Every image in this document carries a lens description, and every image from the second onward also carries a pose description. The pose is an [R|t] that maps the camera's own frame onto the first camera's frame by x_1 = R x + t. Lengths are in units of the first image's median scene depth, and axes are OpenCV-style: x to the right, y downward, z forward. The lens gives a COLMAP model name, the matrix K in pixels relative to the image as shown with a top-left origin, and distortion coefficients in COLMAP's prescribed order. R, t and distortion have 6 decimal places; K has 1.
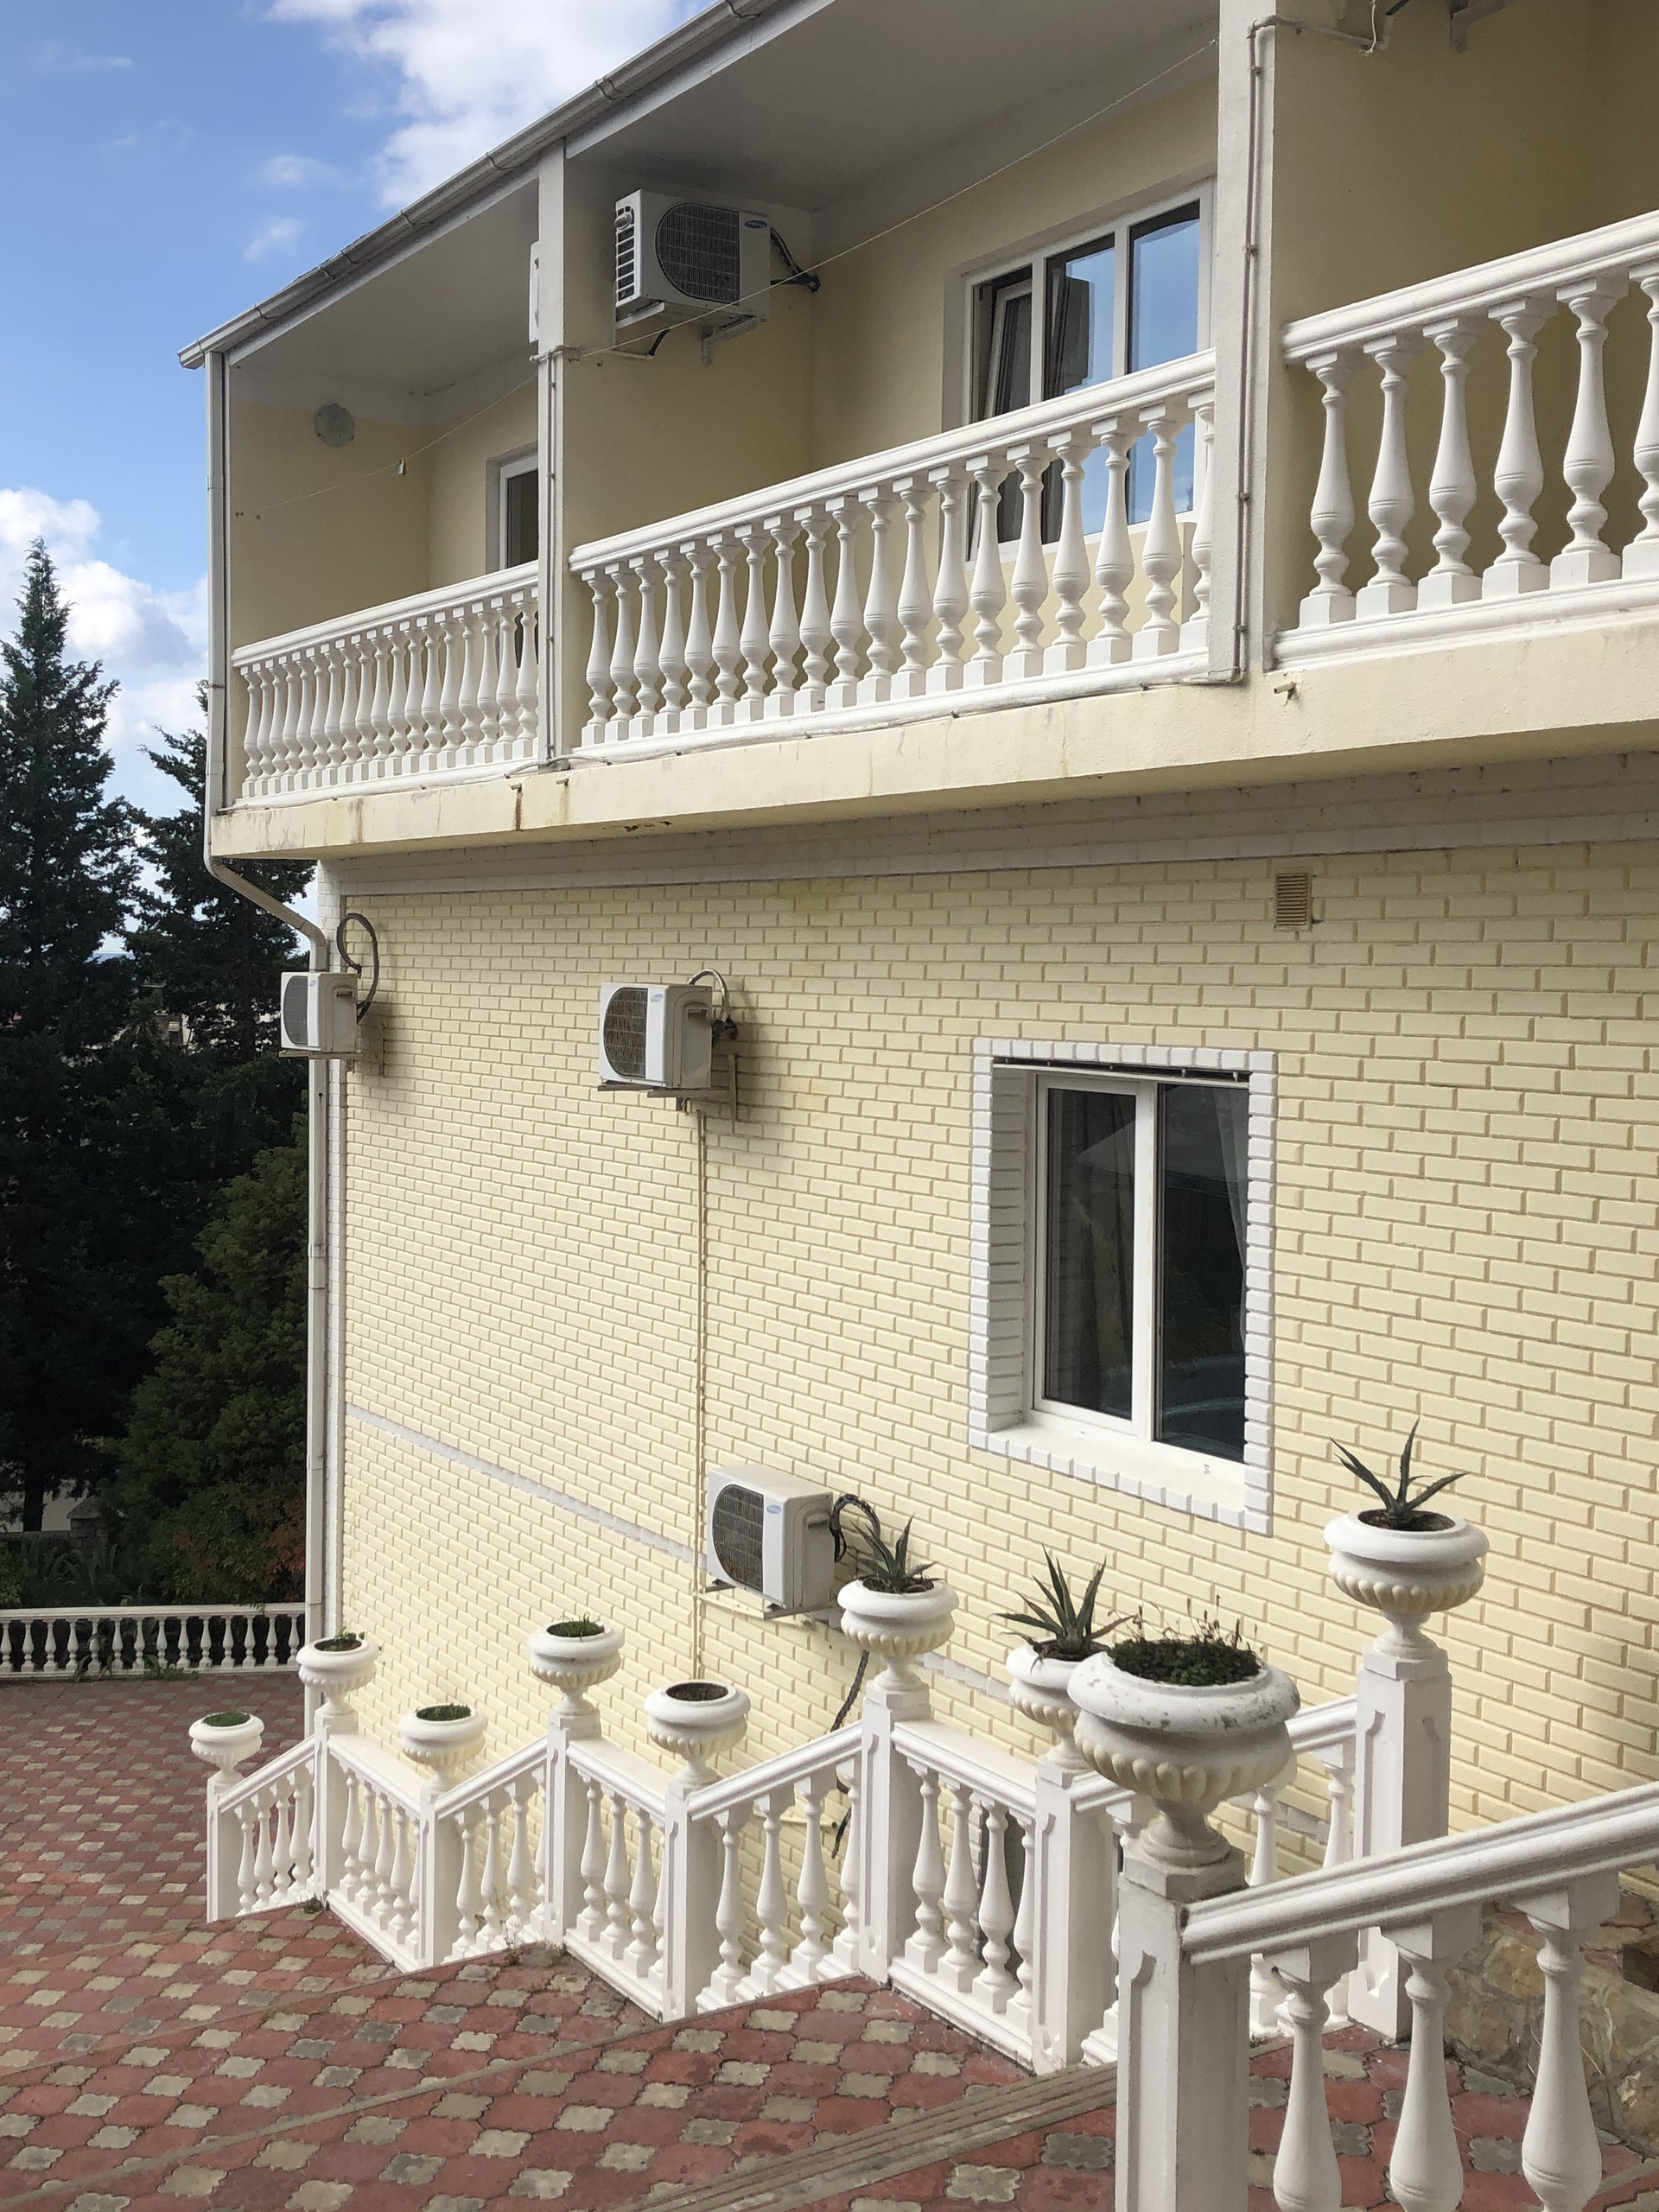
lens RADIAL K [[2386.9, 0, 824.7], [0, 2386.9, 1055.8], [0, 0, 1]] dist [0.013132, -0.012174]
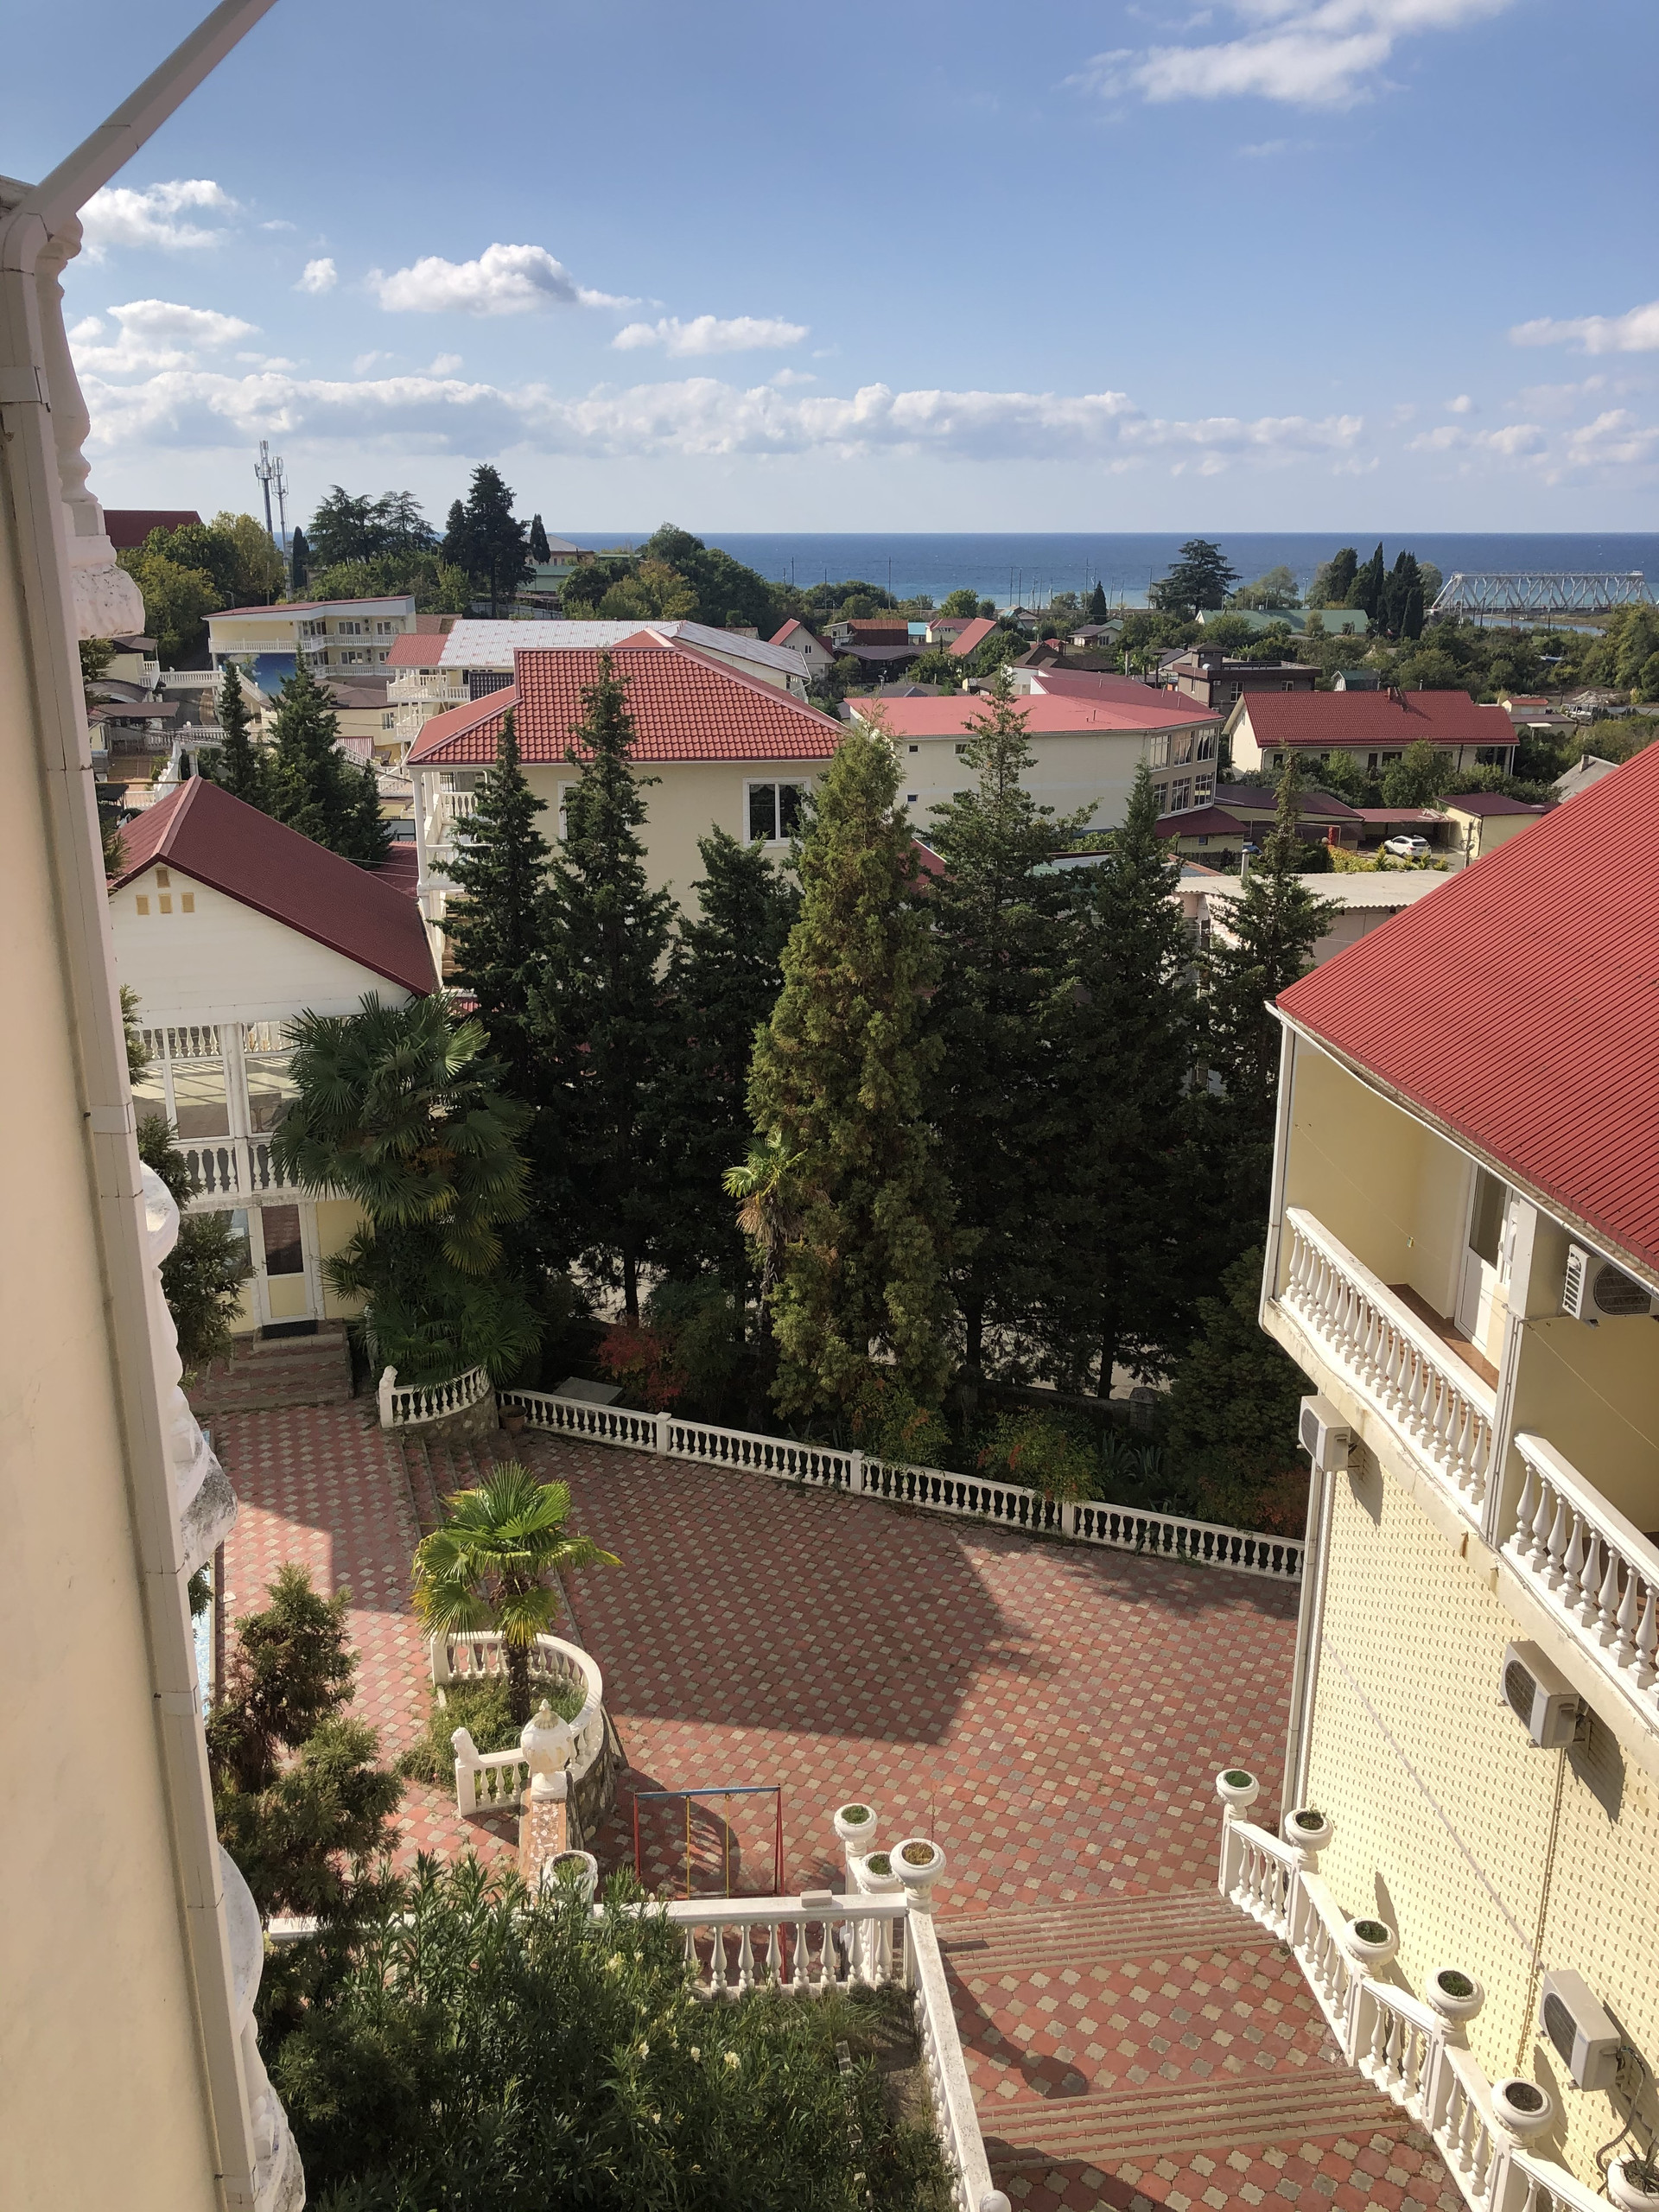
lens RADIAL K [[1800.0, 0, 833.9], [0, 1800.0, 1075.0], [0, 0, 1]] dist [0.056499, -0.078508]
pose [[0.900353, 0.117623, -0.418963, -0.018258], [-0.007927, 0.967050, 0.254463, -0.370701], [0.435089, -0.225785, 0.871618, -0.098003]]
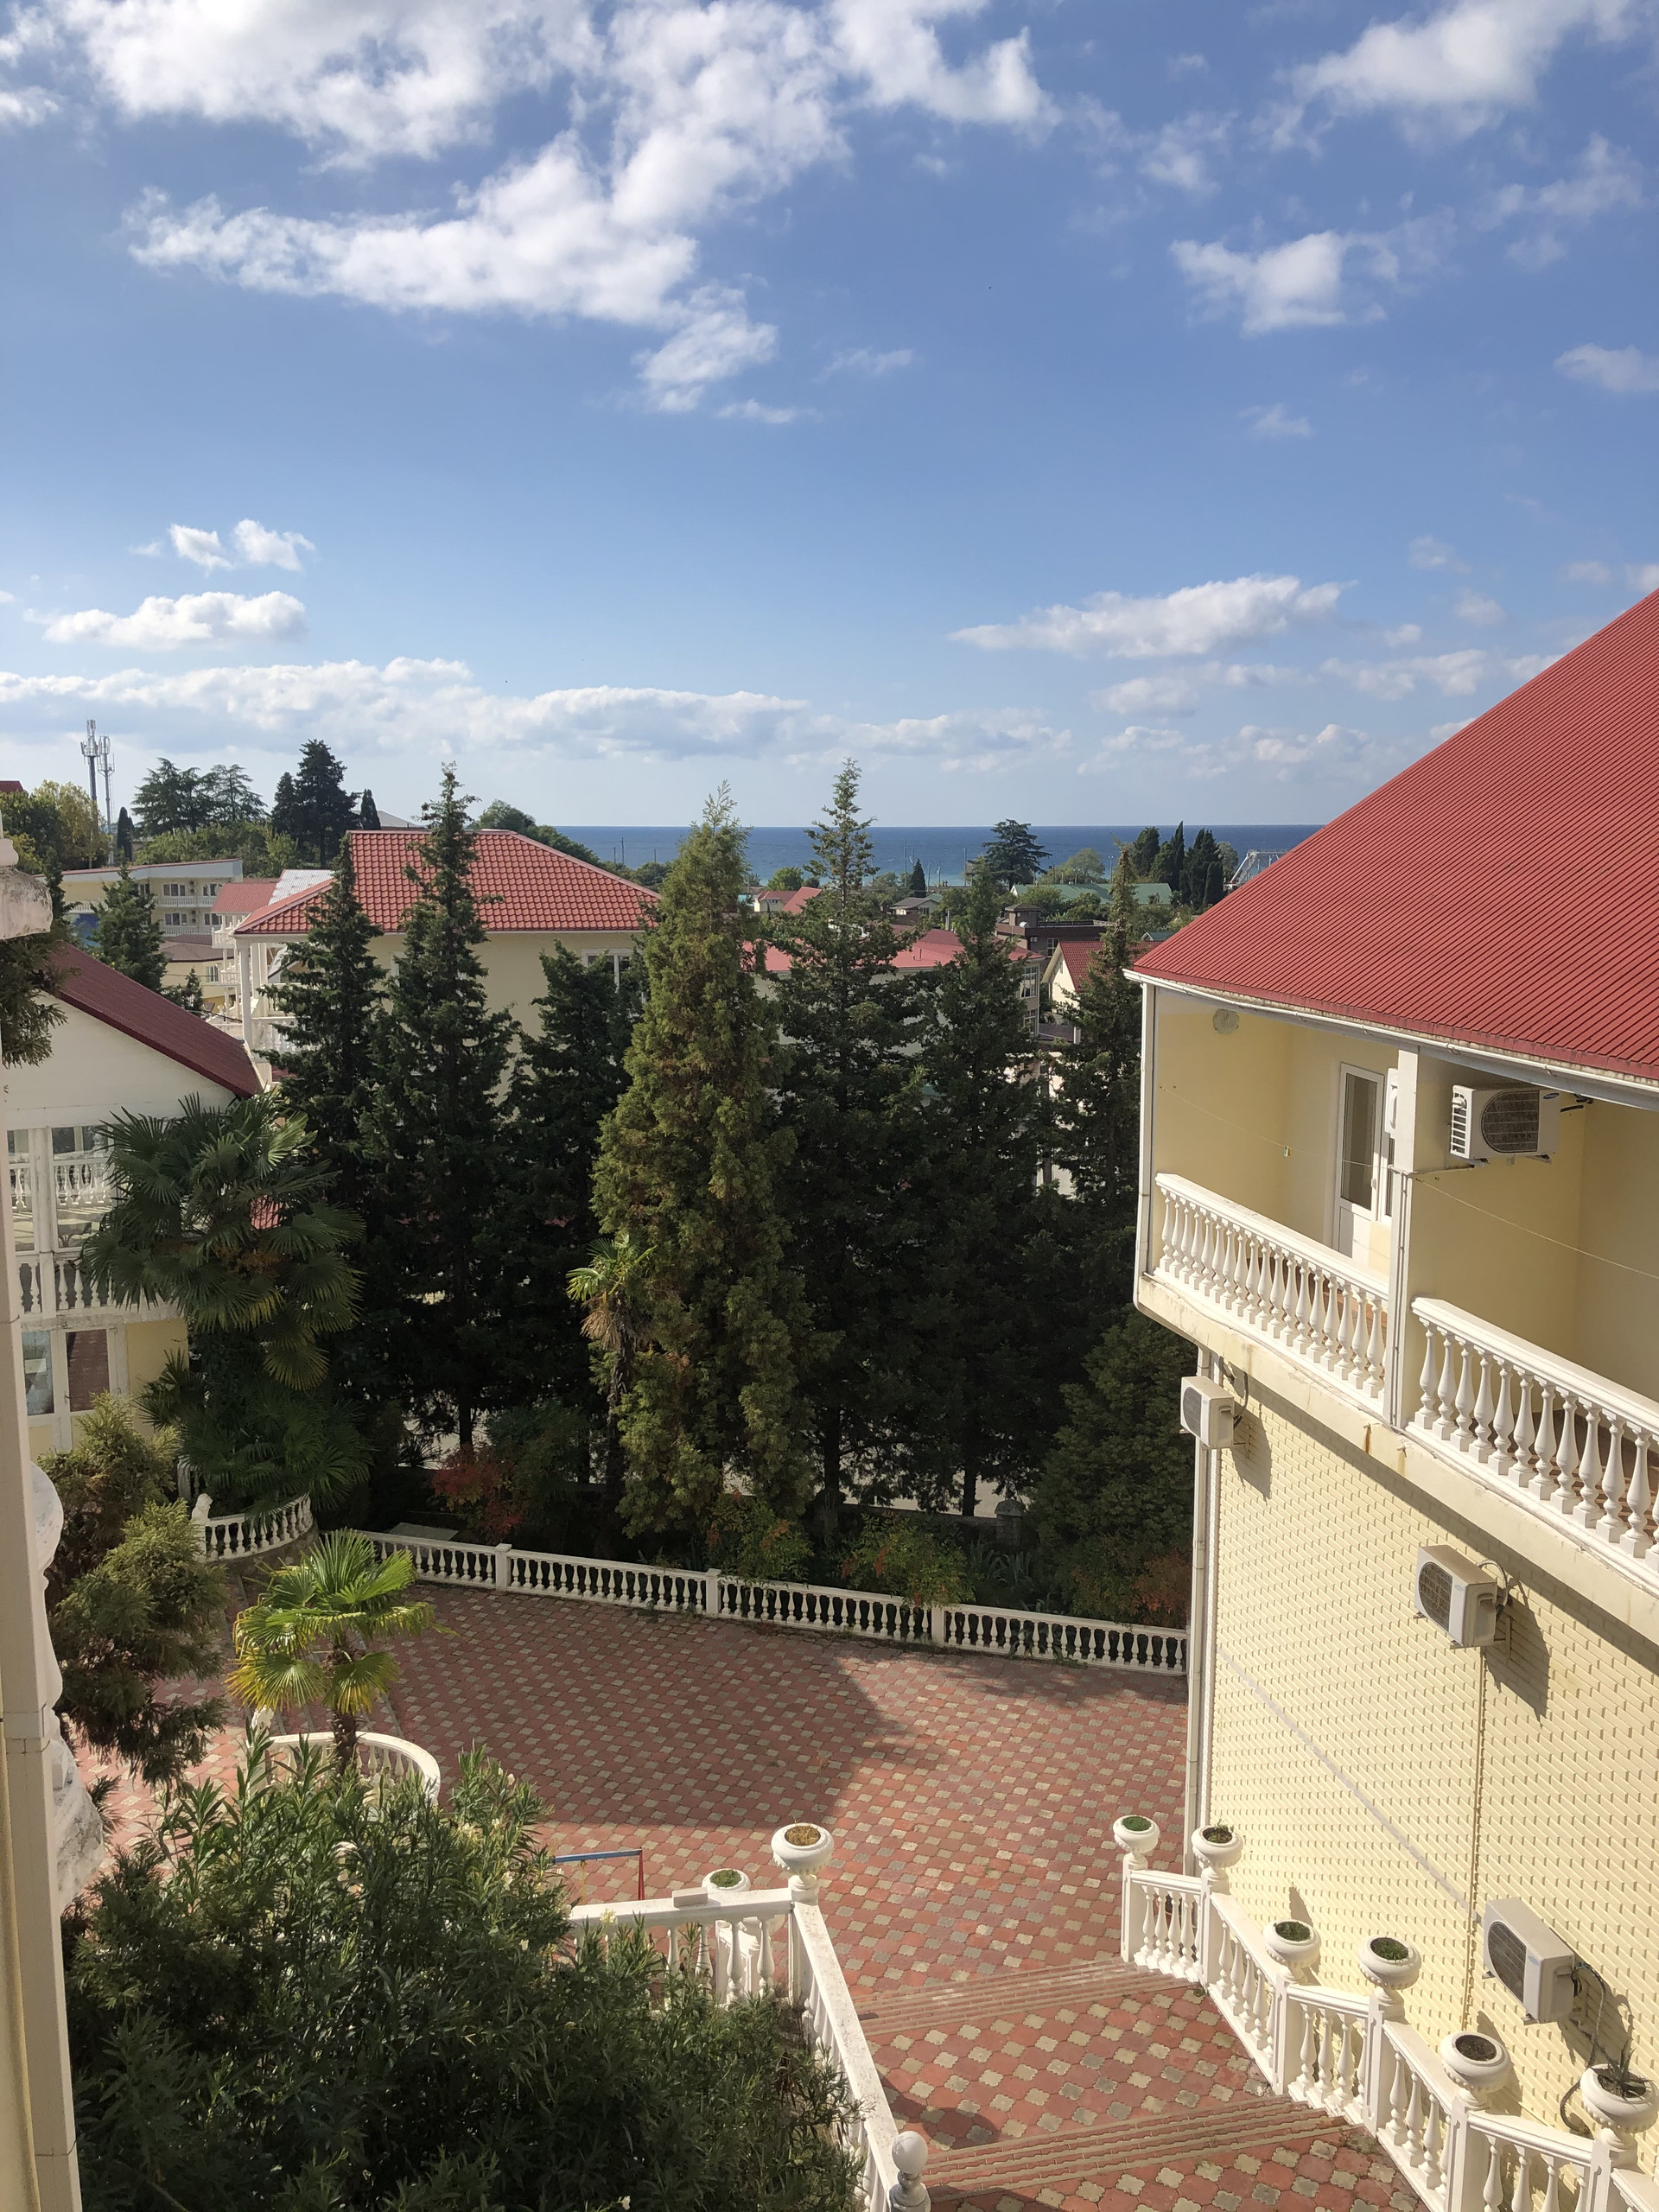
lens RADIAL K [[1800.0, 0, 833.9], [0, 1800.0, 1075.0], [0, 0, 1]] dist [0.056499, -0.078508]
pose [[0.937625, 0.039512, -0.345395, -0.028951], [-0.004670, 0.994862, 0.101133, -0.234433], [0.347616, -0.093211, 0.932992, -0.102875]]
